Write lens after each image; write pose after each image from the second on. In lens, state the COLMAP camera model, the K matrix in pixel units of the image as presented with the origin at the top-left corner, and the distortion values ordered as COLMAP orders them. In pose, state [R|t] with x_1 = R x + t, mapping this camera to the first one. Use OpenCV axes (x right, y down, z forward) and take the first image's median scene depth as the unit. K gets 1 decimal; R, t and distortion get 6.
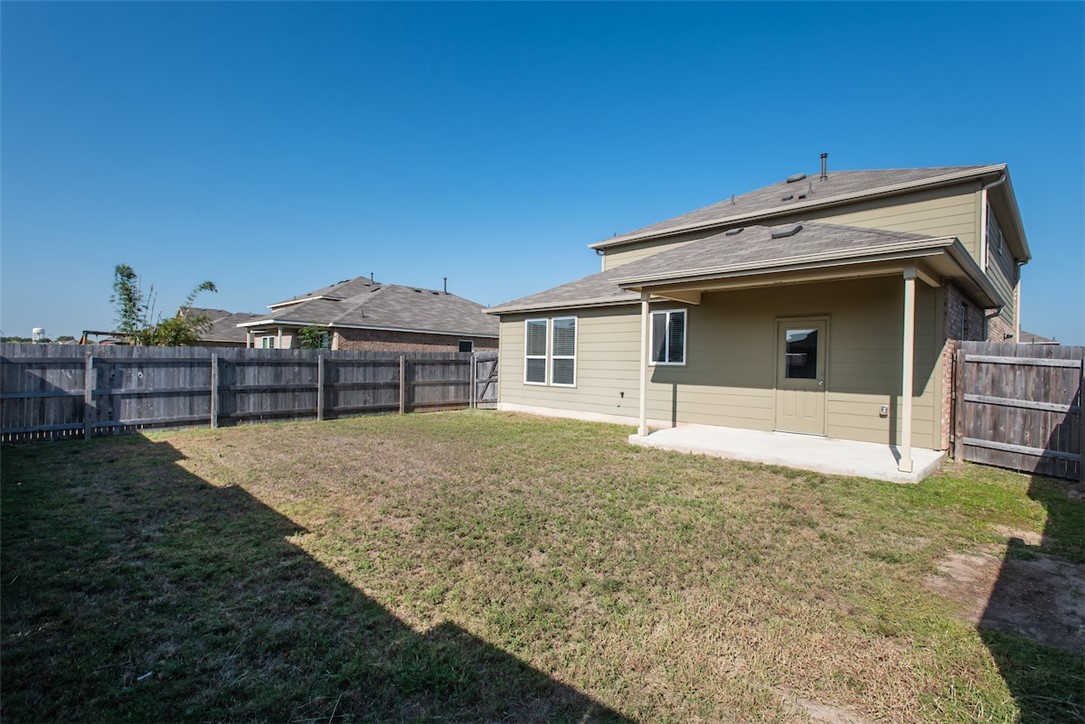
lens RADIAL K [[513.9, 0, 550.2], [0, 513.9, 364.5], [0, 0, 1]] dist [0.000907, 0.000055]
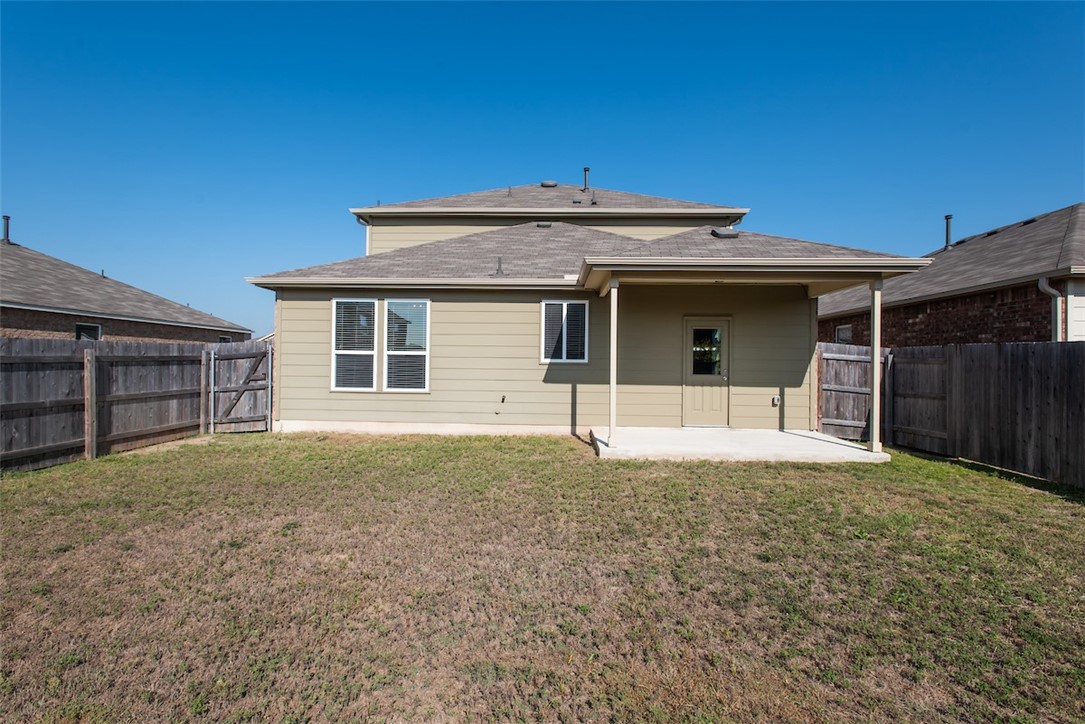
lens RADIAL K [[505.1, 0, 542.5], [0, 505.1, 362.0], [0, 0, 1]] dist [0.001991, 0.000277]
pose [[0.735625, -0.009233, 0.677326, -0.314283], [0.004279, 0.999950, 0.008983, -0.006438], [-0.677376, -0.003710, 0.735628, 0.315257]]
